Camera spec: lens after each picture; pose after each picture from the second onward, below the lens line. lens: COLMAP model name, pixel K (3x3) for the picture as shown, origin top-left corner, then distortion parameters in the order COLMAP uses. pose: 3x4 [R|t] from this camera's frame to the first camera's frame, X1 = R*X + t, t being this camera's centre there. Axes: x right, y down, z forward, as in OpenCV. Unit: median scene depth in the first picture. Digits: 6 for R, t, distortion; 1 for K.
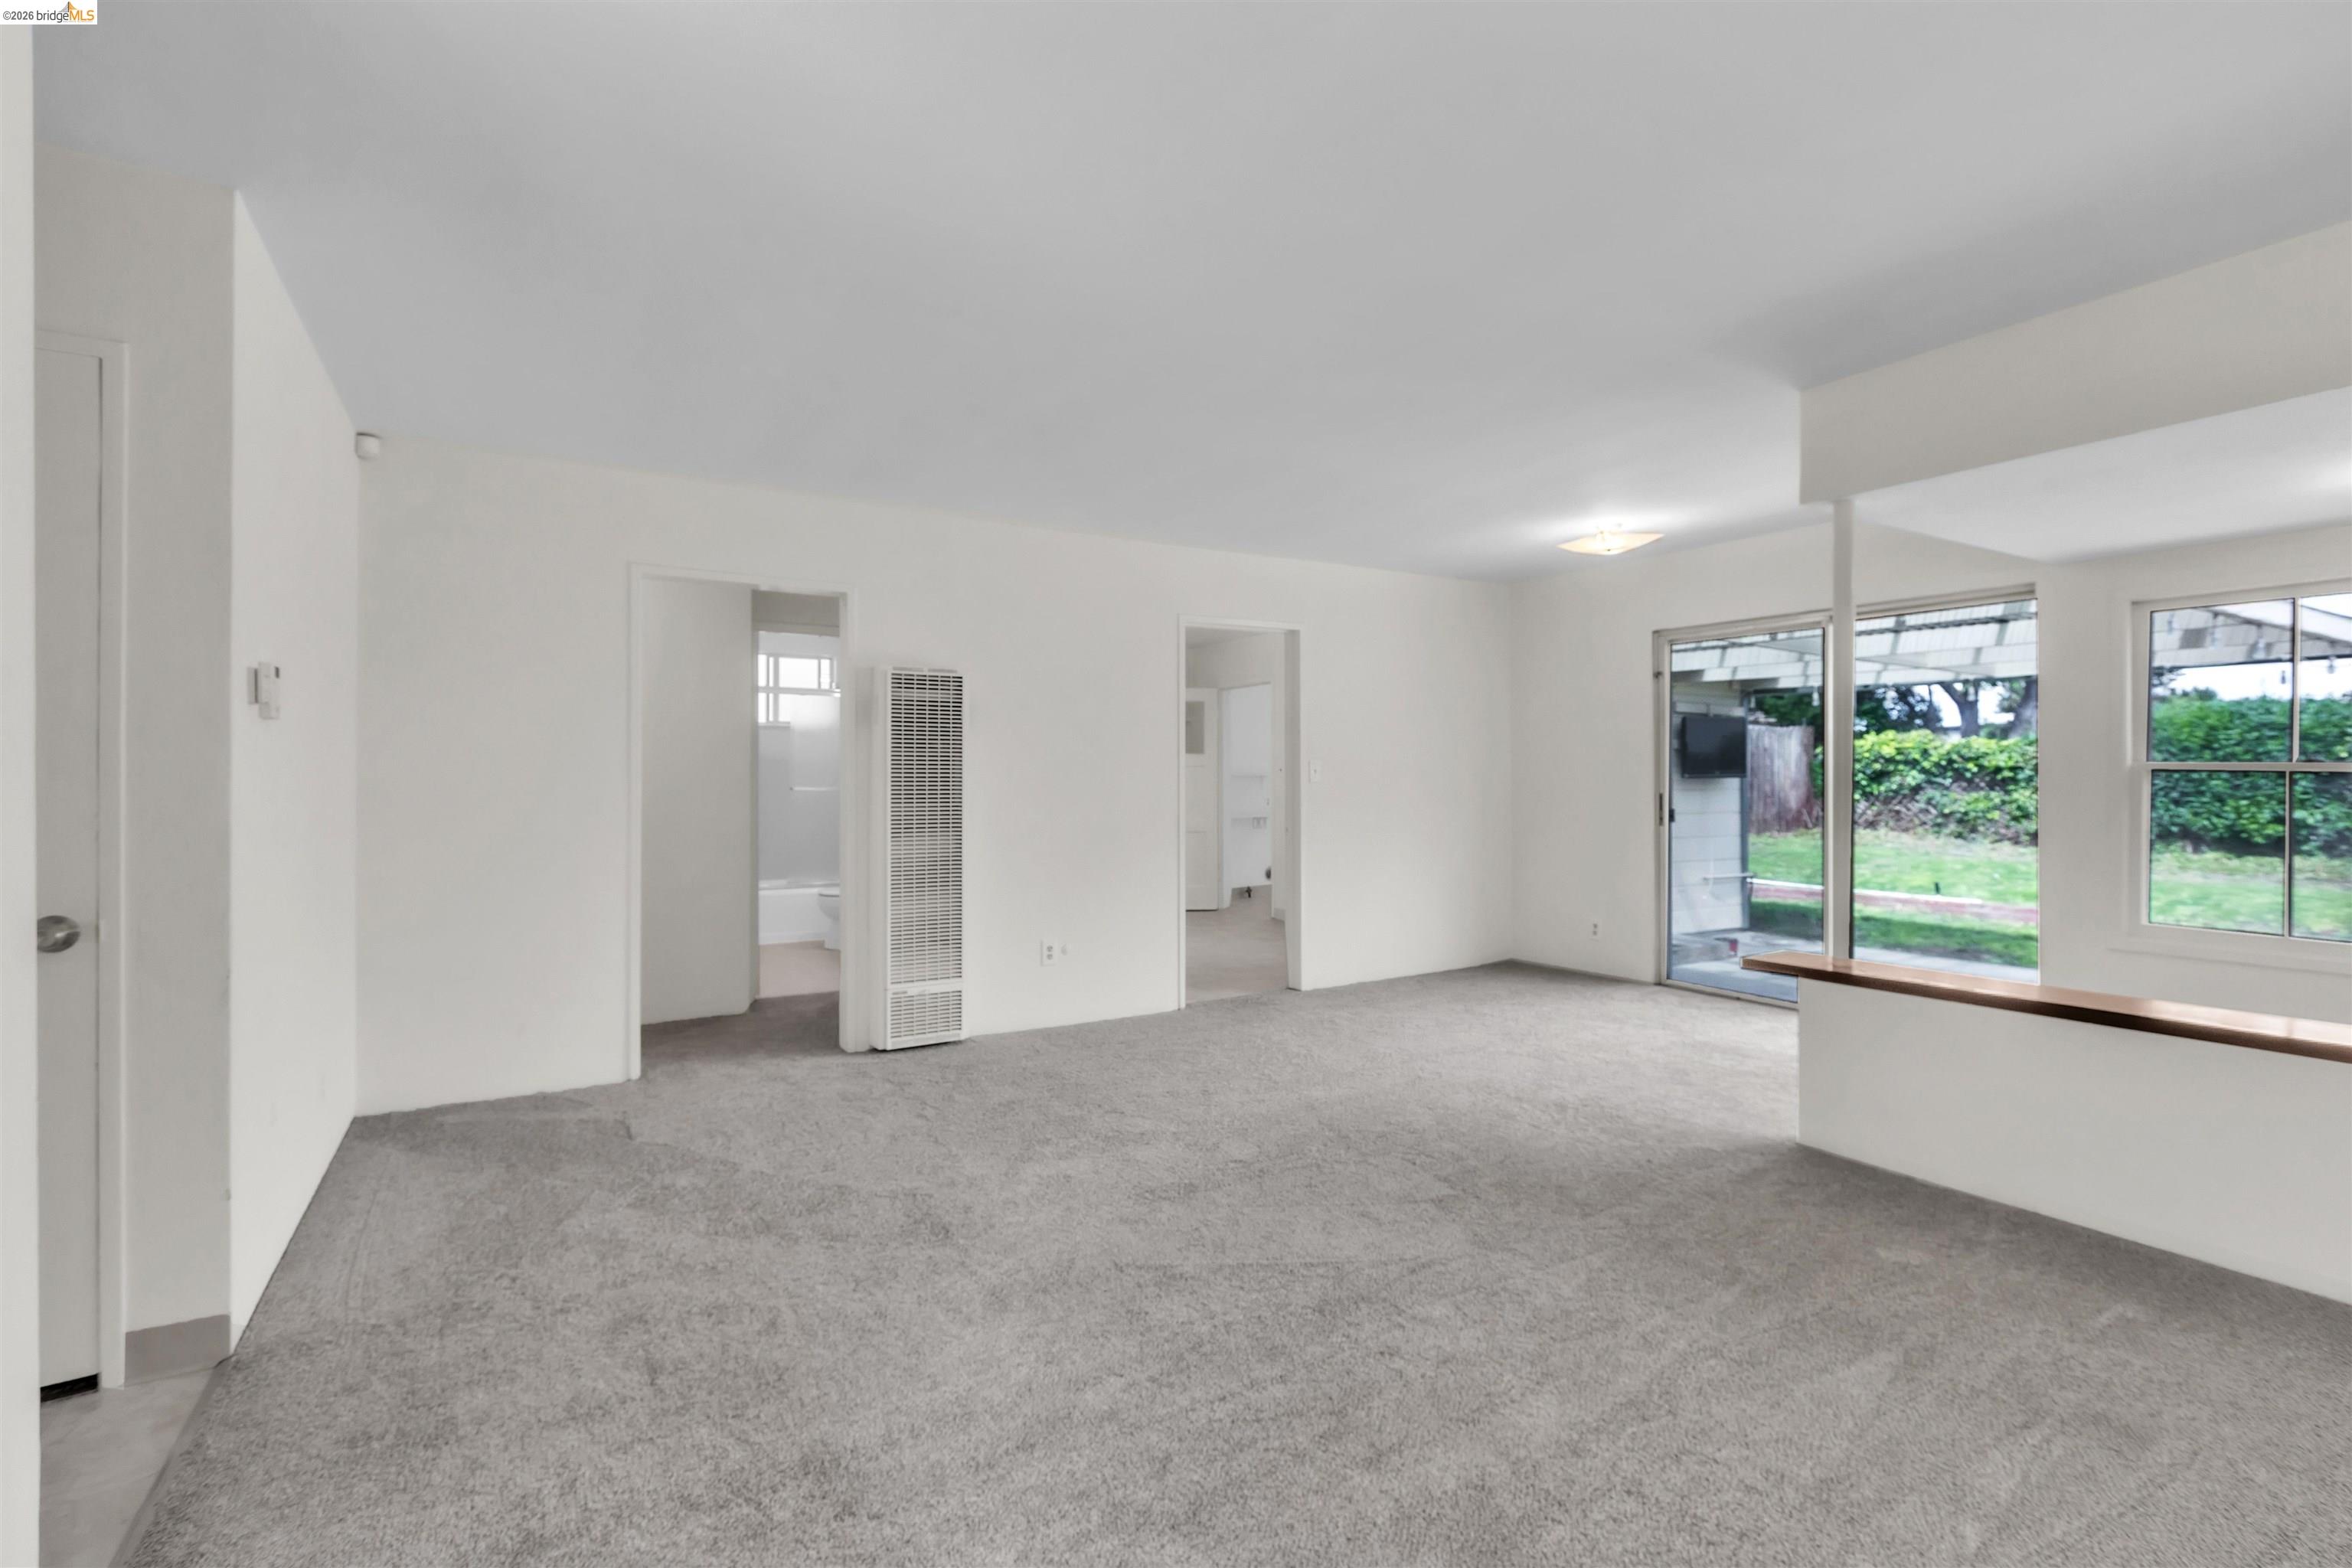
lens RADIAL K [[1087.0, 0, 1185.5], [0, 1087.0, 786.8], [0, 0, 1]] dist [-0.000889, 0.000148]
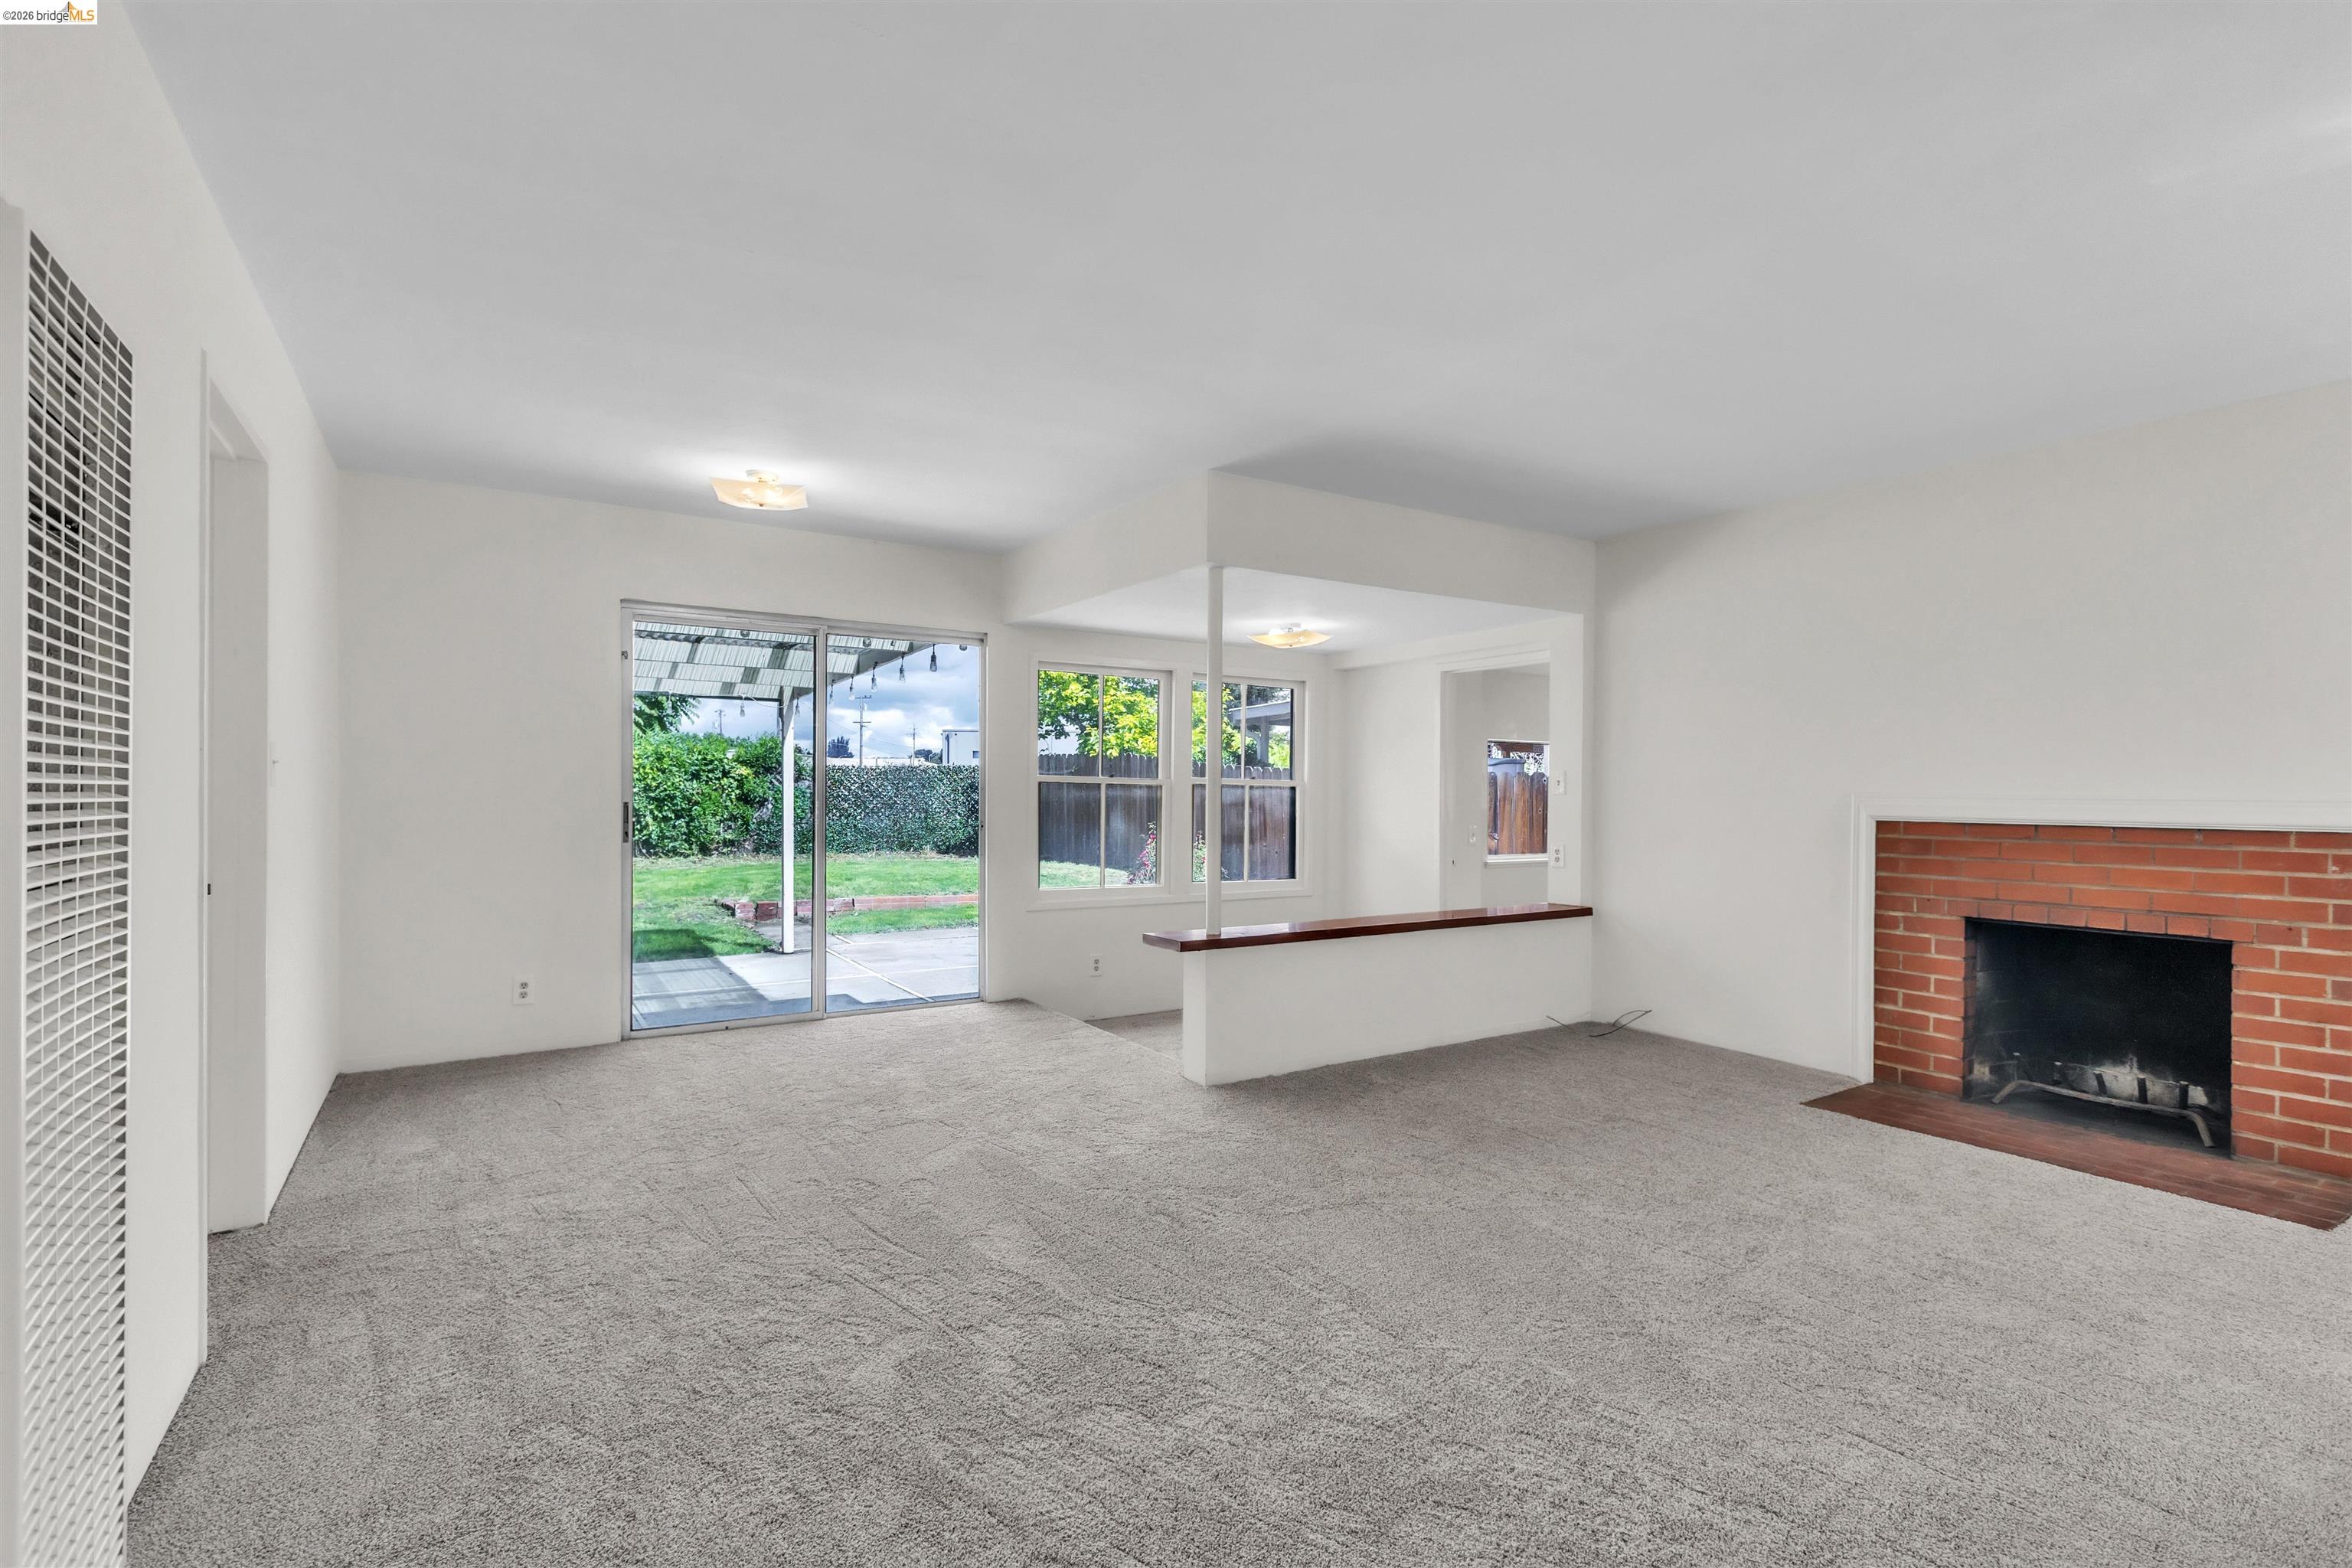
lens RADIAL K [[1087.0, 0, 1184.2], [0, 1087.0, 784.0], [0, 0, 1]] dist [-0.000889, 0.000148]
pose [[-0.017346, 0.003979, 0.999842, -0.148951], [-0.005608, 0.999976, -0.004077, -0.007456], [-0.999834, -0.005678, -0.017323, 0.284828]]
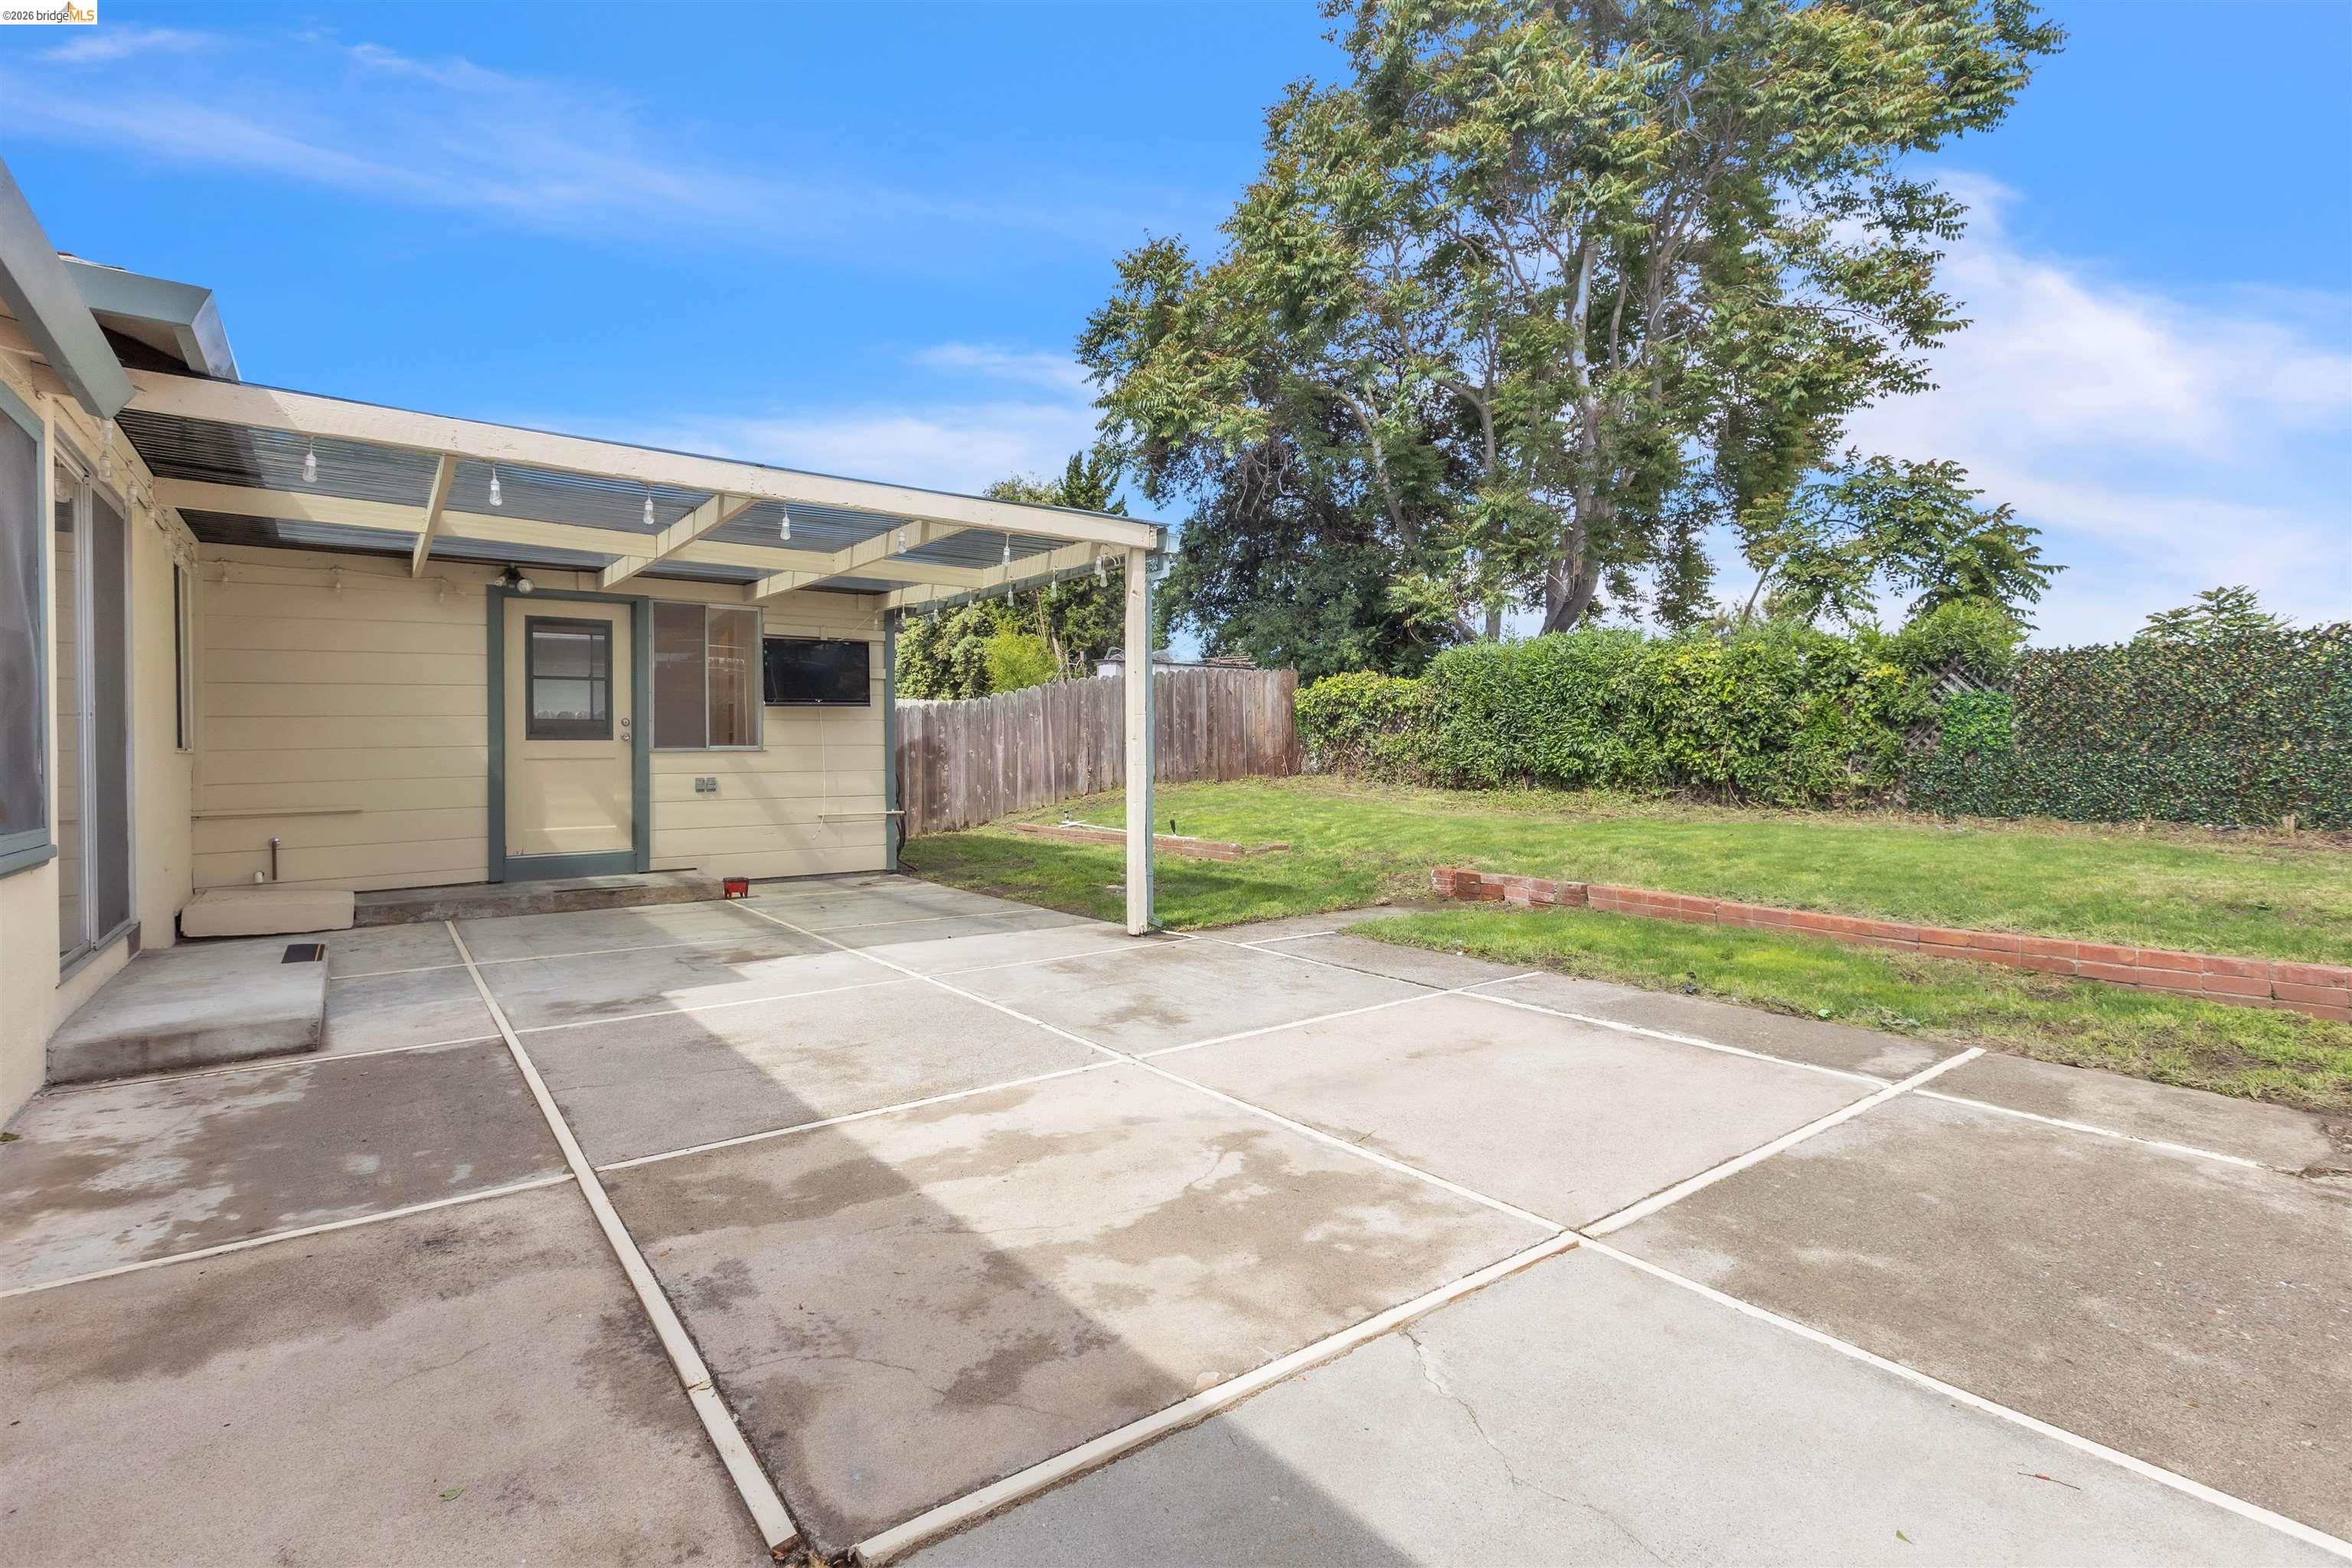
lens RADIAL K [[1083.9, 0, 1172.4], [0, 1083.9, 769.9], [0, 0, 1]] dist [-0.002704, -0.000268]
pose [[0.995844, -0.007329, 0.090775, 0.563722], [0.006302, 0.999913, 0.011592, 0.031683], [-0.090852, -0.010972, 0.995804, 0.074968]]
